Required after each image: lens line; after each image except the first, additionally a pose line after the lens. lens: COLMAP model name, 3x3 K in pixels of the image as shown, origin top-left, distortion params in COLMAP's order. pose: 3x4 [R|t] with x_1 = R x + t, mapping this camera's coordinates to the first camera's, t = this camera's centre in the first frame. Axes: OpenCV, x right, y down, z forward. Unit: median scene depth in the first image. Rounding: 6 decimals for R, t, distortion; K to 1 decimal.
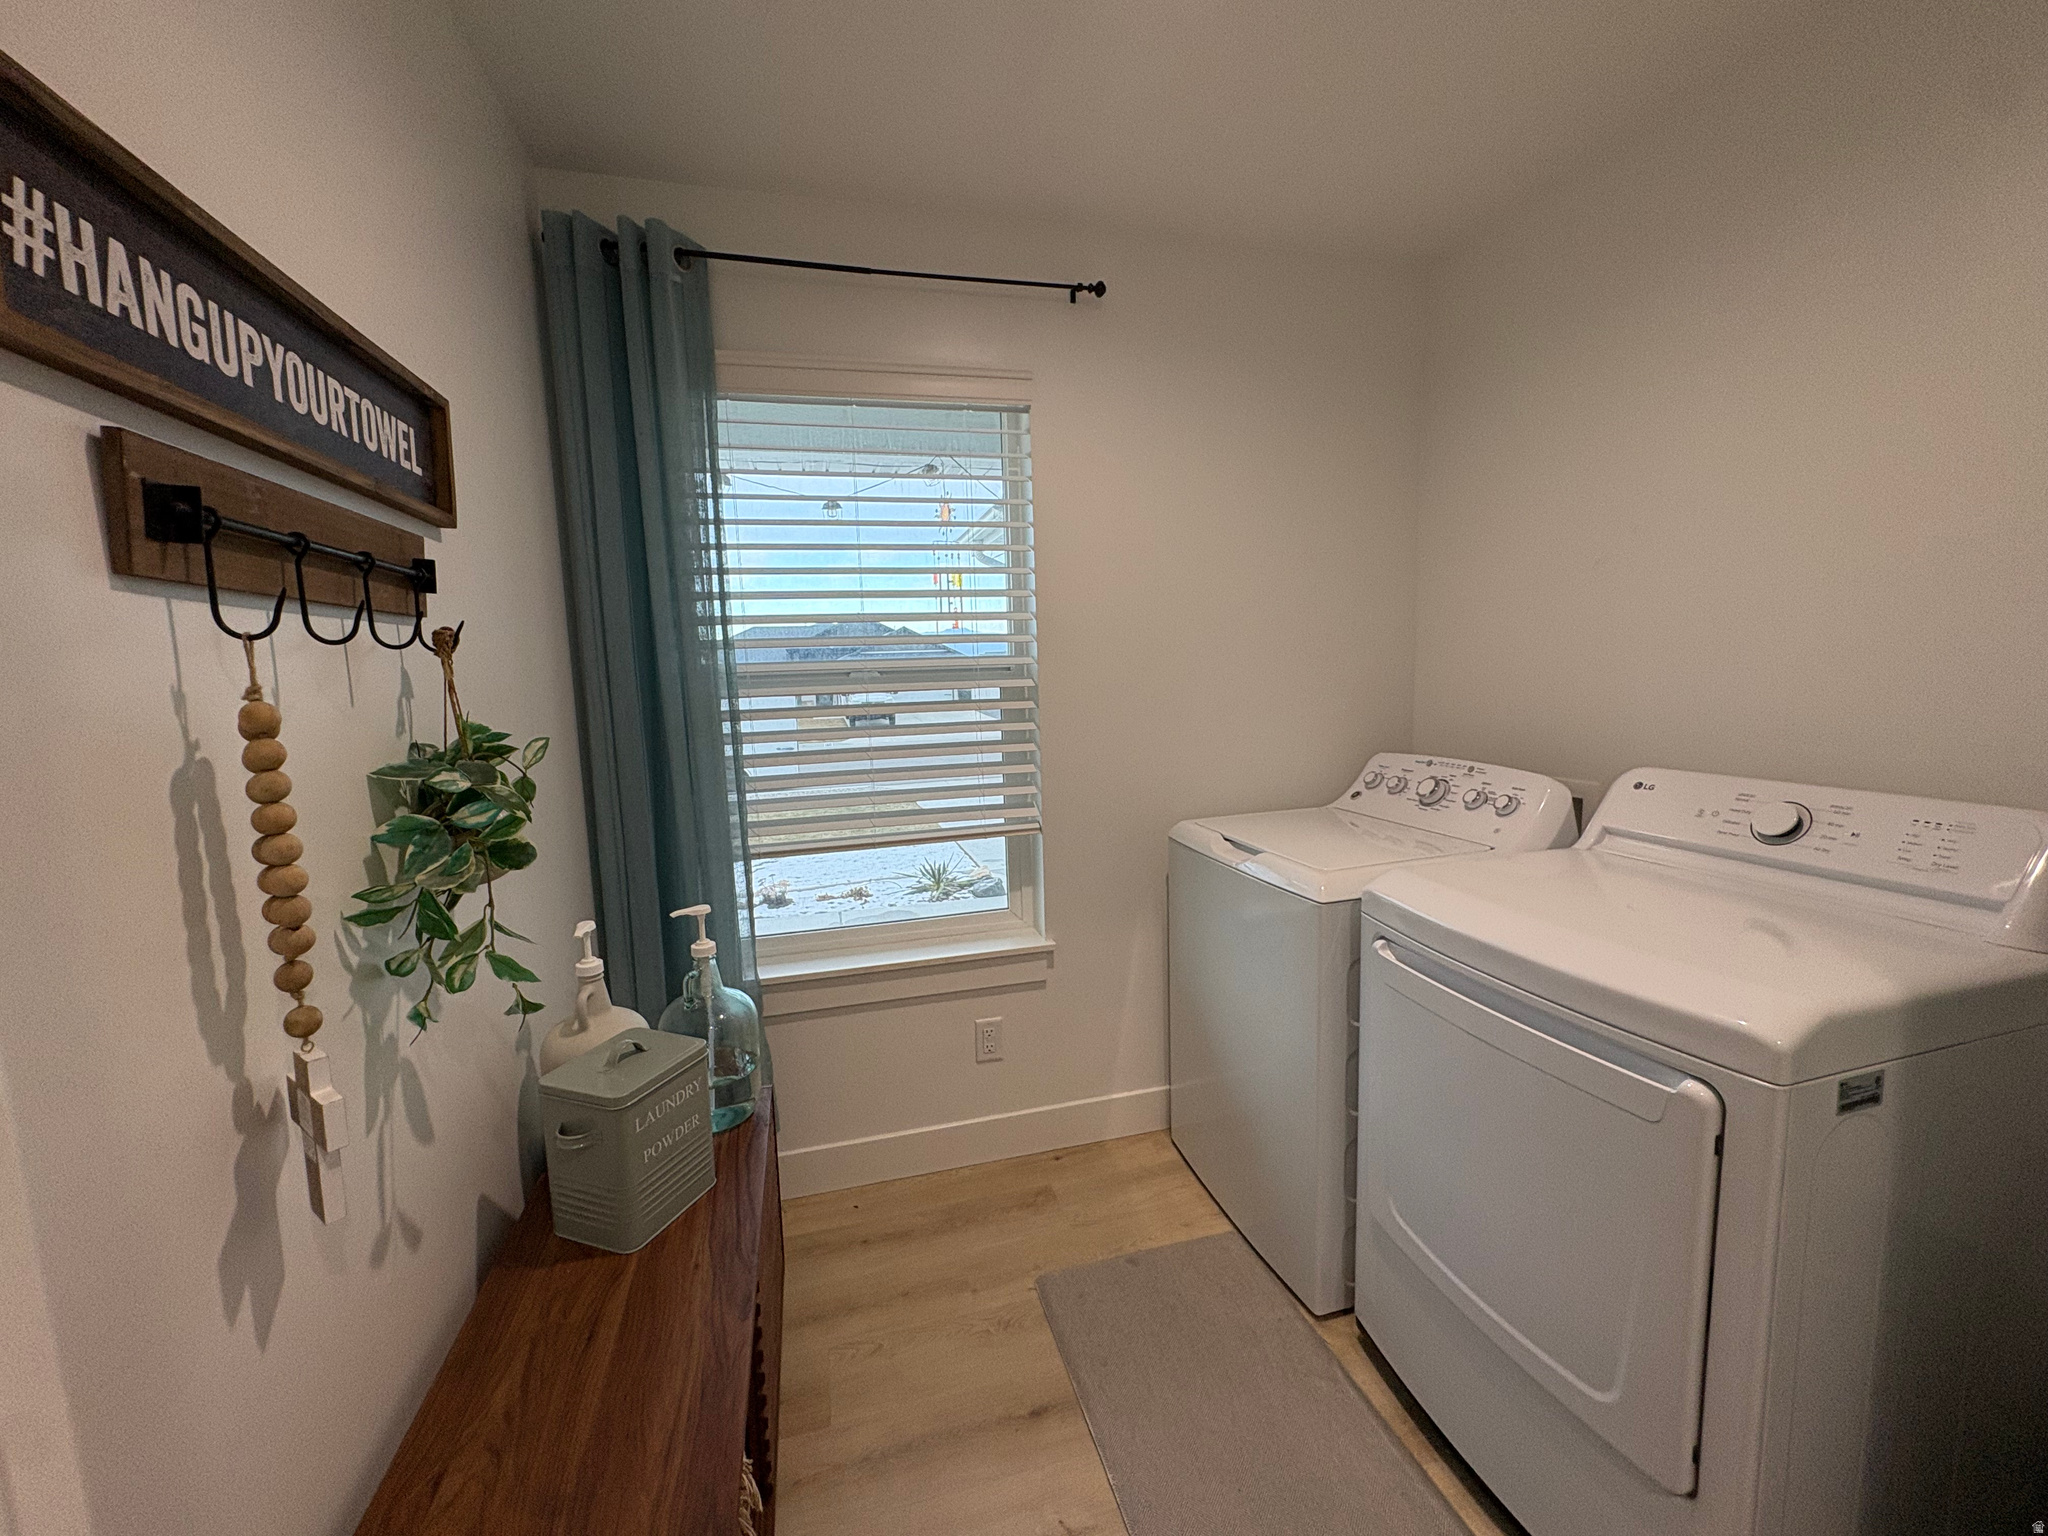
lens RADIAL K [[816.9, 0, 1016.0], [0, 816.9, 767.7], [0, 0, 1]] dist [-0.002713, 0.000671]
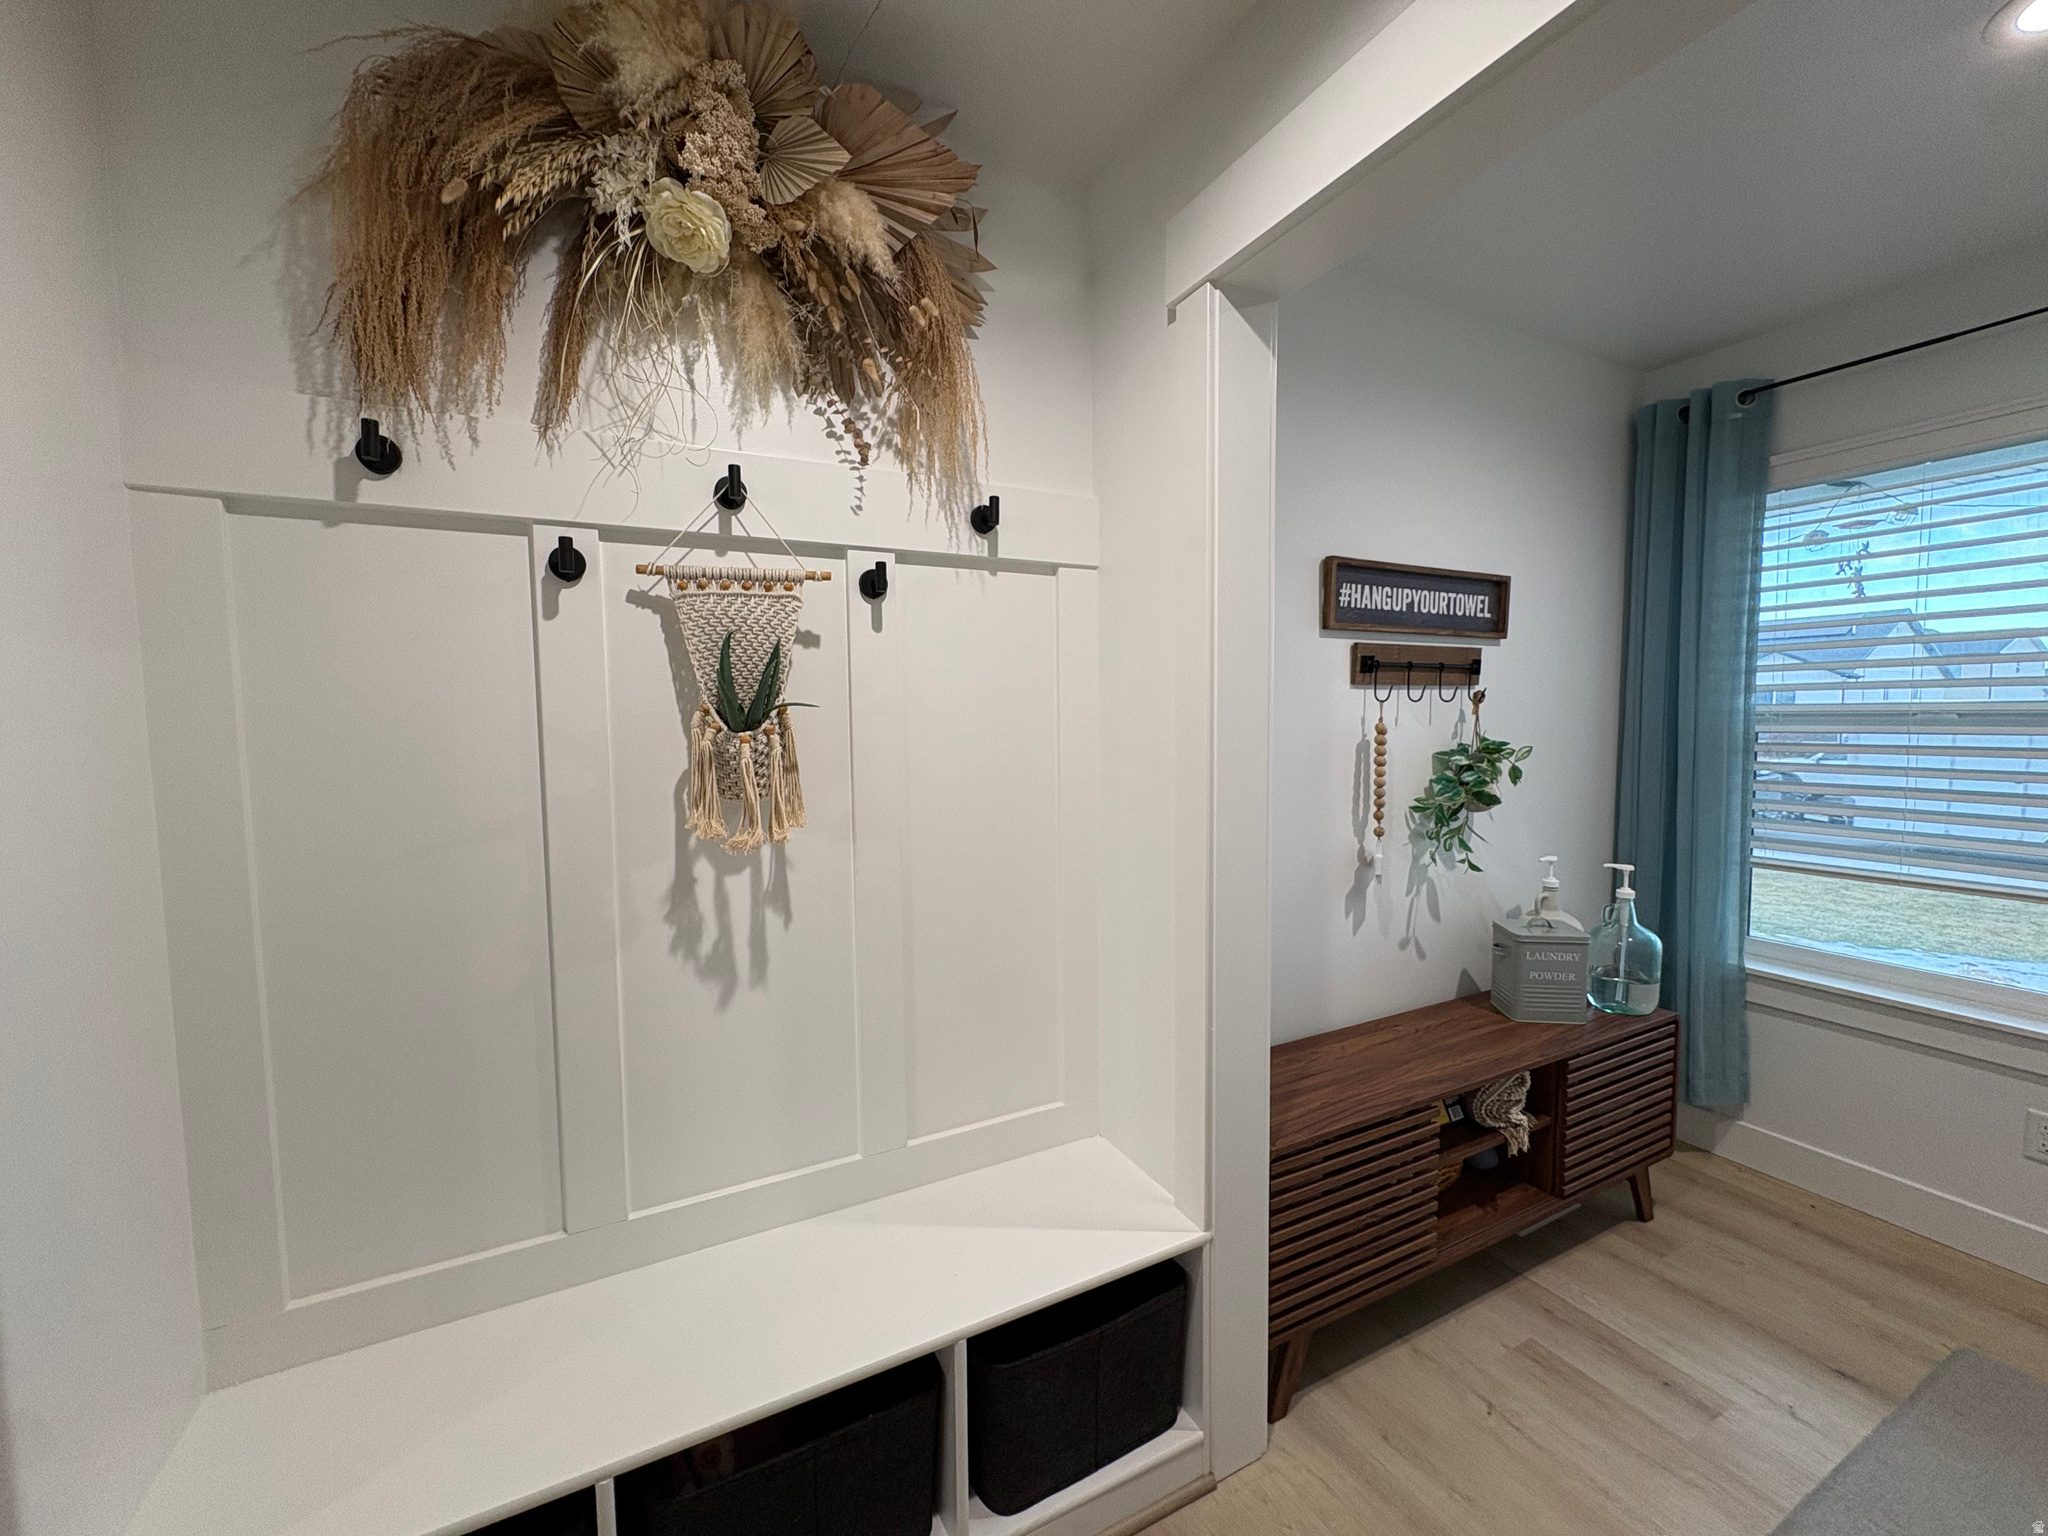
lens RADIAL K [[816.9, 0, 1023.9], [0, 816.9, 762.6], [0, 0, 1]] dist [-0.002713, 0.000671]
pose [[0.217763, 0.086892, -0.972126, 1.228361], [-0.118194, 0.991046, 0.062107, 0.026105], [0.968819, 0.101375, 0.226083, -0.676945]]
